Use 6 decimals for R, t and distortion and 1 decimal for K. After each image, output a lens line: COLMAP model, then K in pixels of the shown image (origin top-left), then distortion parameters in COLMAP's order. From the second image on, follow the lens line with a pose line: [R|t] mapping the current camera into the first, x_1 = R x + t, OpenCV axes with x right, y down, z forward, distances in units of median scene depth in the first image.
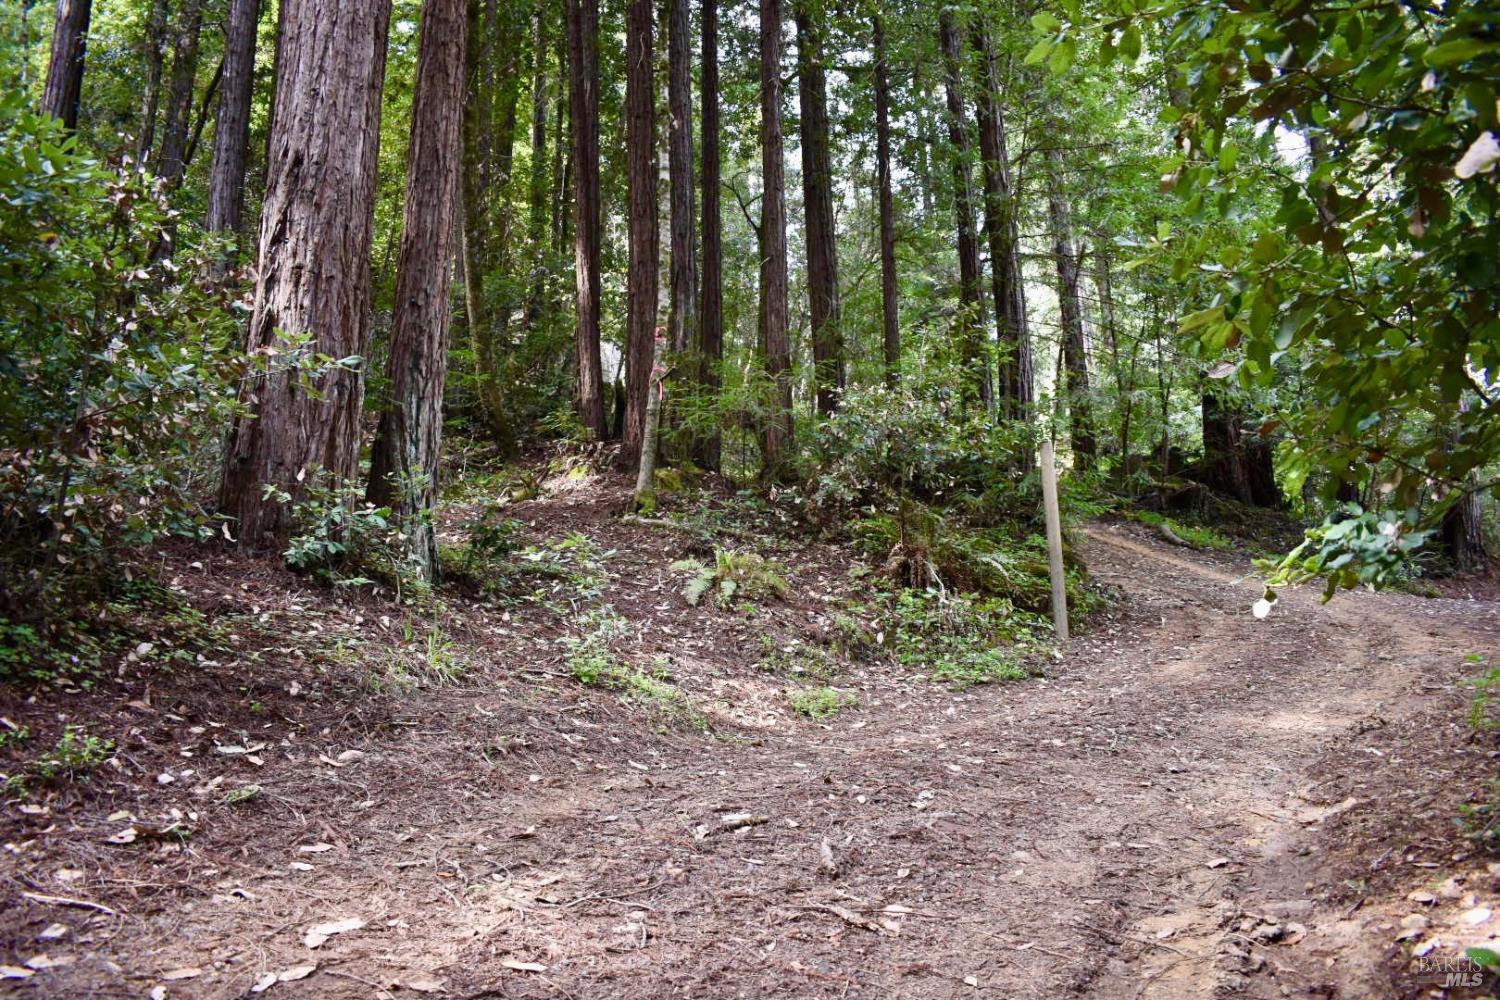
lens RADIAL K [[1164.5, 0, 752.4], [0, 1164.5, 503.5], [0, 0, 1]] dist [-0.093516, 0.010052]
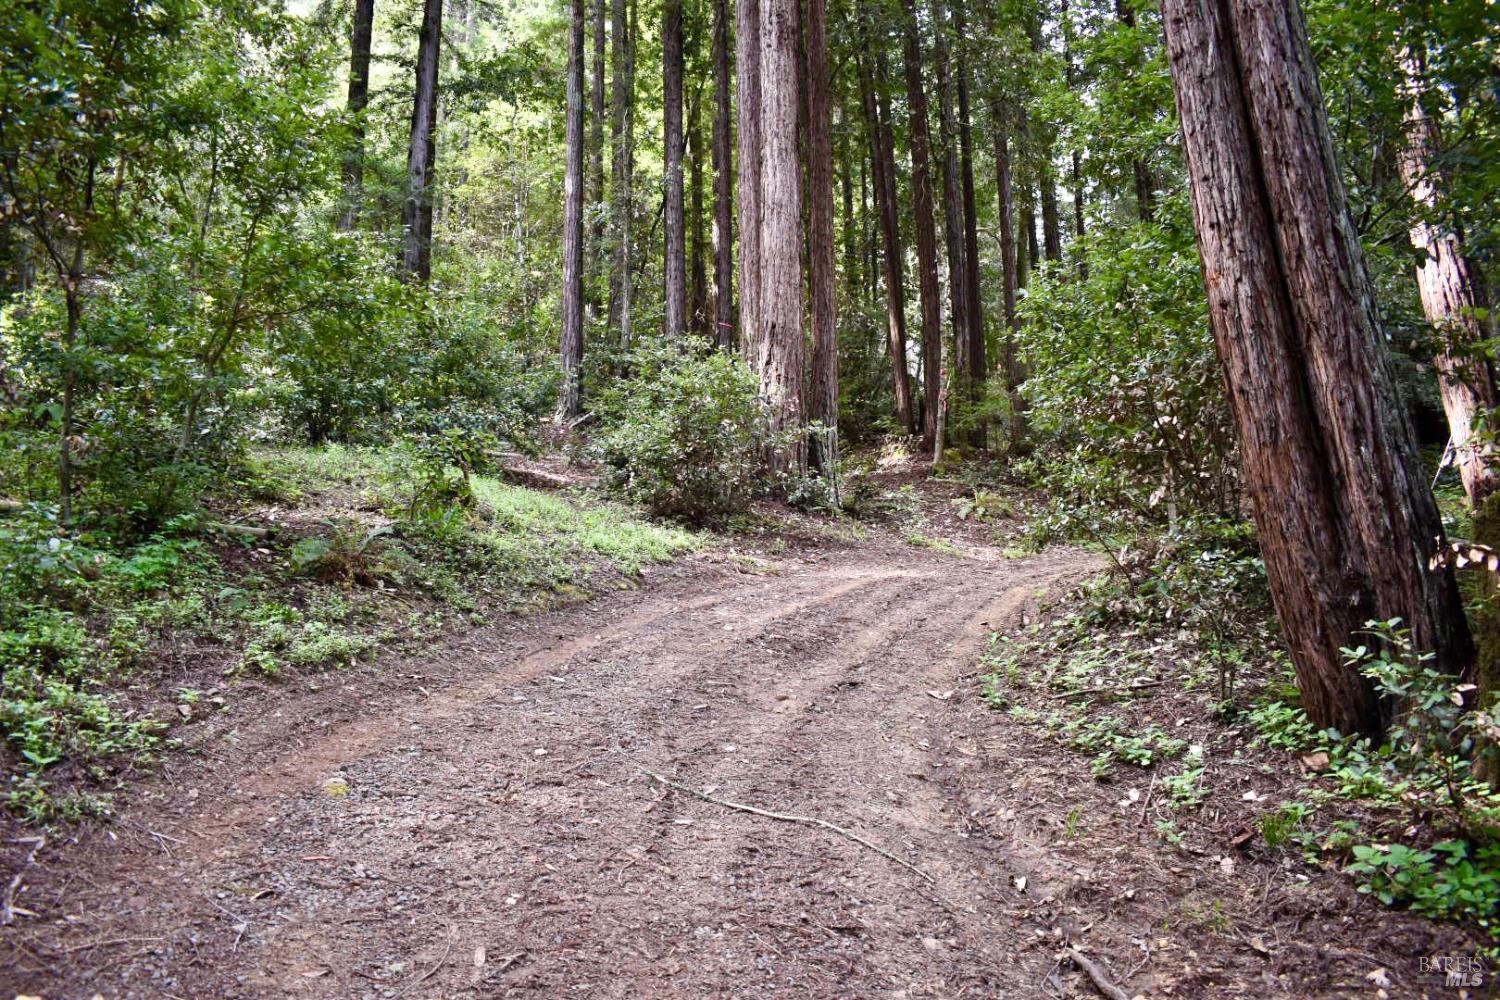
lens RADIAL K [[1164.5, 0, 752.4], [0, 1164.5, 503.5], [0, 0, 1]] dist [-0.093516, 0.010052]
pose [[0.965151, -0.041670, -0.258356, 0.109626], [0.048675, 0.998599, 0.020776, -0.000197], [0.257129, -0.032627, 0.965826, -0.967068]]
